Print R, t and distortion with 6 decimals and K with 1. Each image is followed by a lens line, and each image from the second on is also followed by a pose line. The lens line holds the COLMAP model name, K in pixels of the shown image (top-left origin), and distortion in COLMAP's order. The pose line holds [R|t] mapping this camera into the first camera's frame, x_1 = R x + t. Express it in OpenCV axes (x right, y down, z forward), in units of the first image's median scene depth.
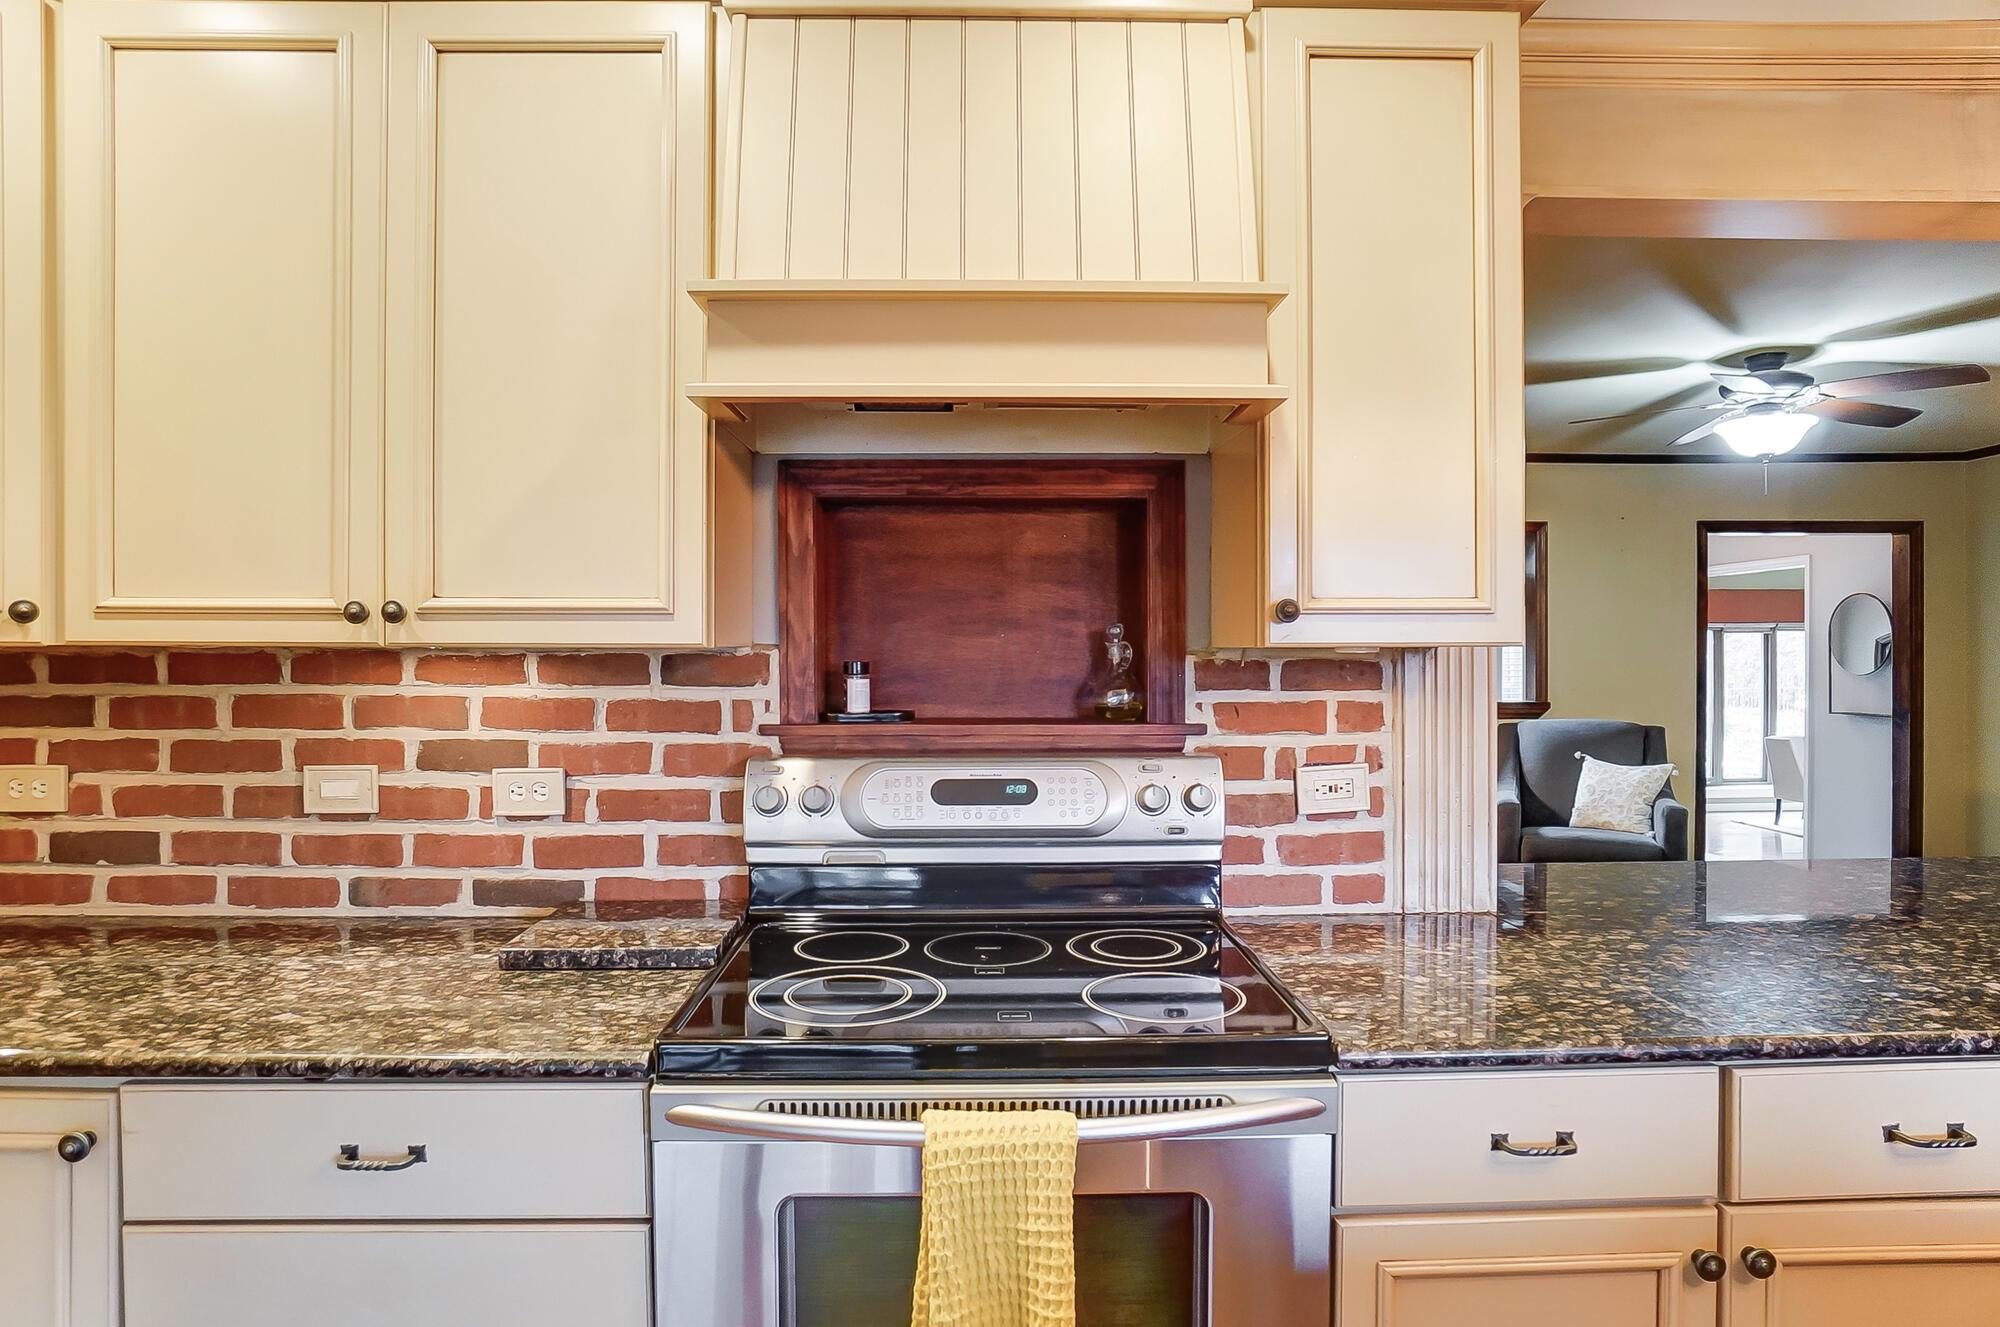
lens RADIAL K [[1222.1, 0, 930.5], [0, 1222.1, 665.2], [0, 0, 1]] dist [-0.060647, 0.027036]
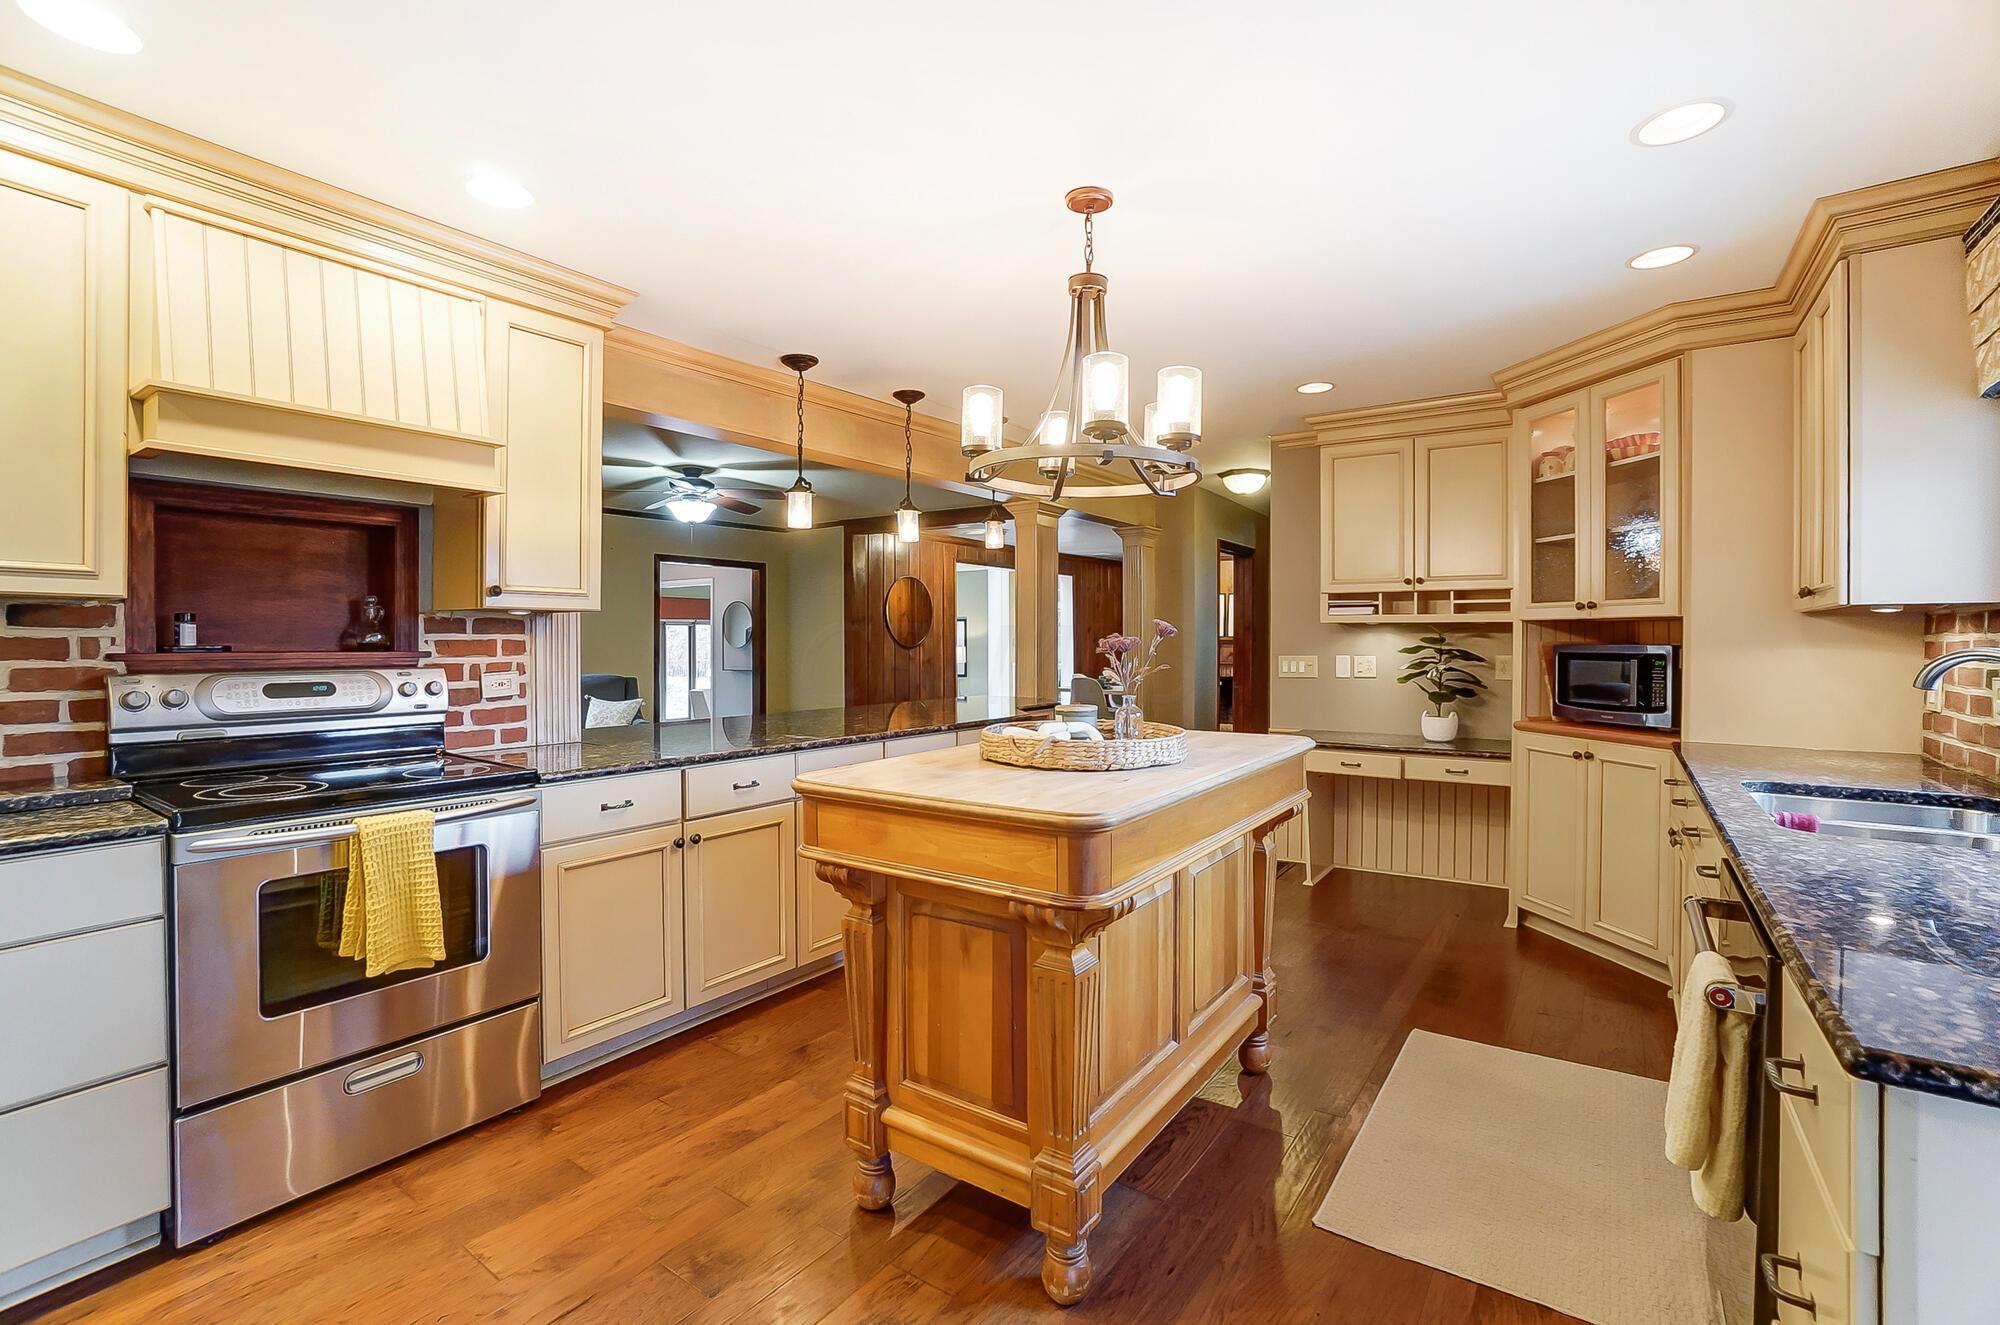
lens RADIAL K [[900.6, 0, 991.8], [0, 900.6, 654.4], [0, 0, 1]] dist [-0.071969, 0.023867]
pose [[0.592135, -0.007212, 0.805807, -0.342480], [0.001394, 0.999968, 0.007925, 0.043054], [-0.805838, -0.003570, 0.592126, -0.476546]]
